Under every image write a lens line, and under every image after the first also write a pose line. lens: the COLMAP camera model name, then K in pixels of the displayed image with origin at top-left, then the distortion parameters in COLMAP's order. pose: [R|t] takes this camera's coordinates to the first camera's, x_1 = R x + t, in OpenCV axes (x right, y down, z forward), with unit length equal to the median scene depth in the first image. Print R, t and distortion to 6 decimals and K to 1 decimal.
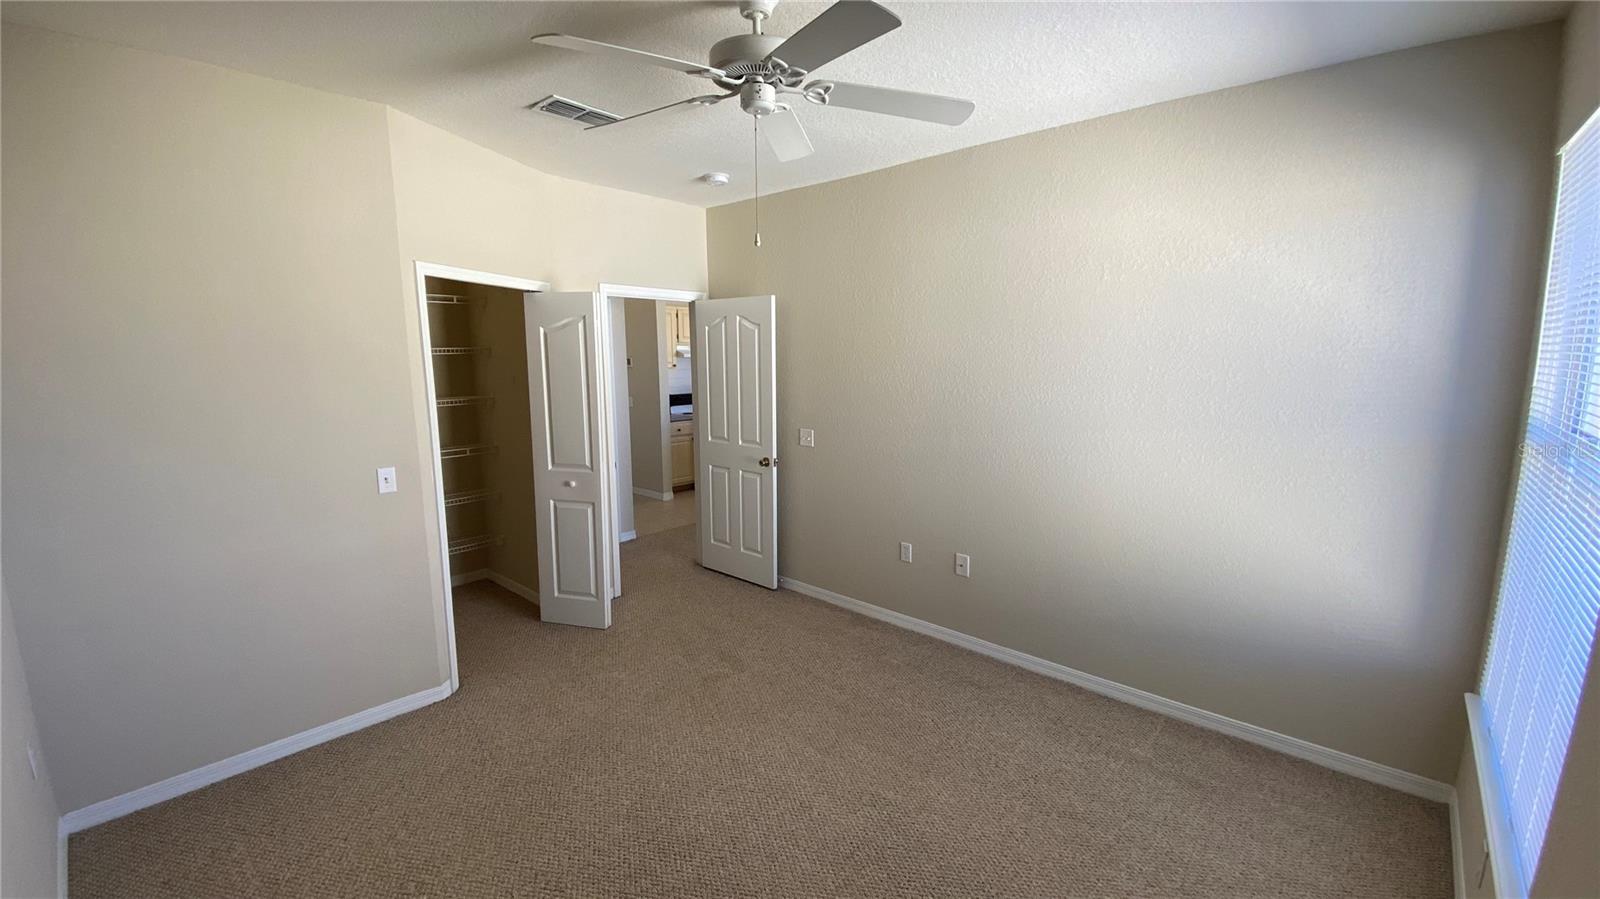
lens RADIAL K [[644.9, 0, 795.3], [0, 644.9, 447.1], [0, 0, 1]] dist [0.036075, -0.029246]
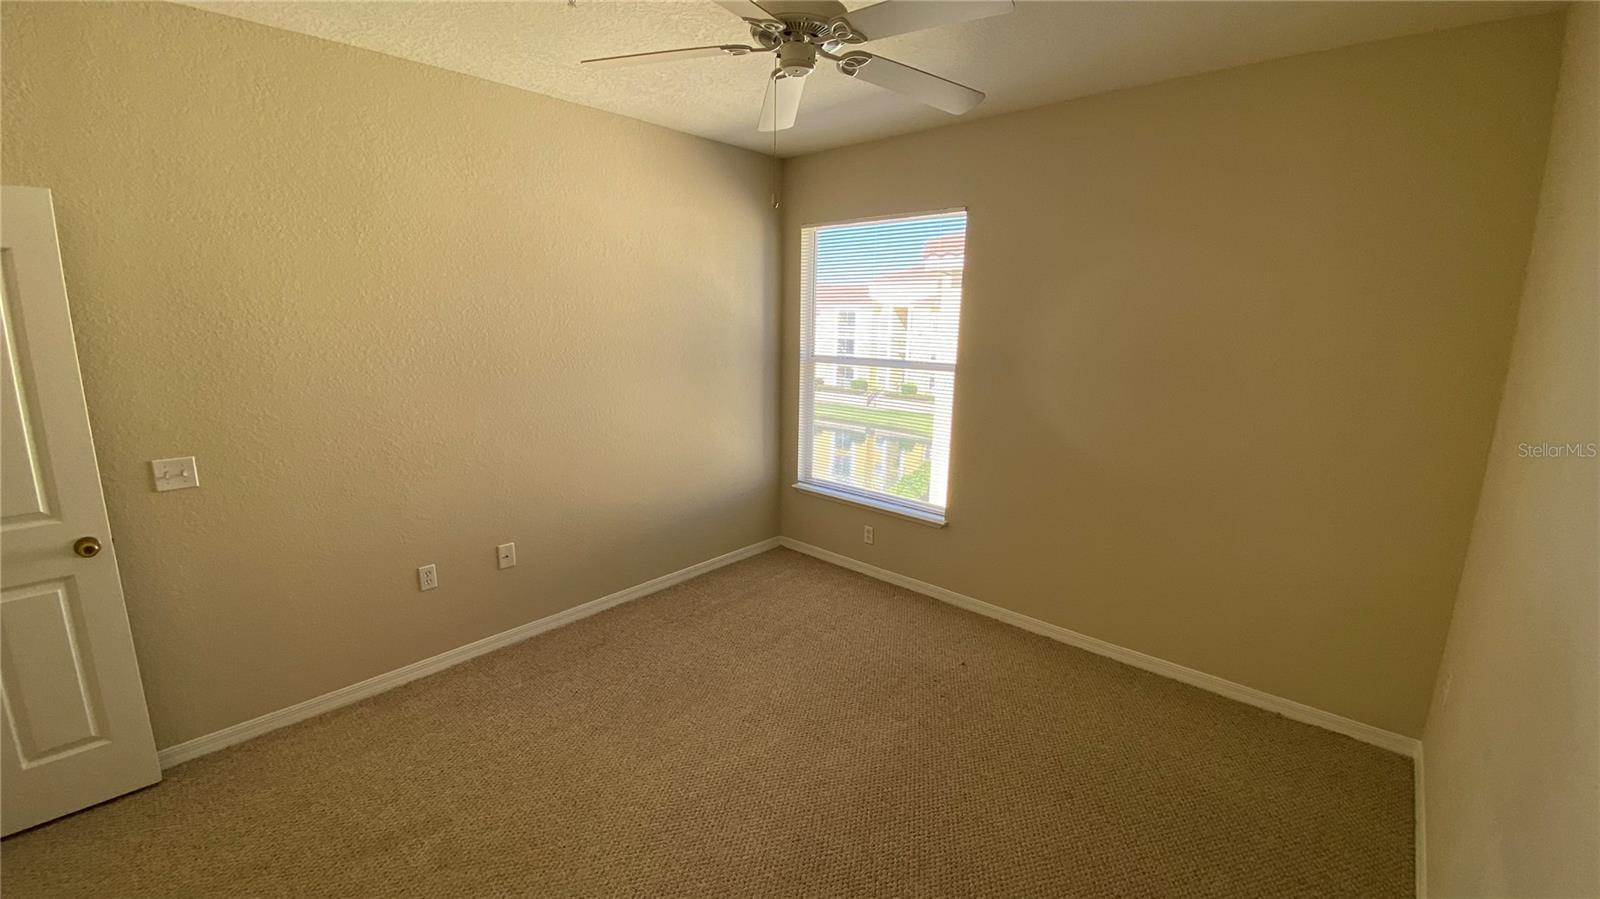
lens RADIAL K [[644.9, 0, 795.3], [0, 644.9, 447.1], [0, 0, 1]] dist [0.036075, -0.029246]
pose [[-0.005116, -0.191455, 0.981488, -0.564188], [0.135314, 0.972341, 0.190376, -0.076307], [-0.990790, 0.133783, 0.020932, 0.531132]]
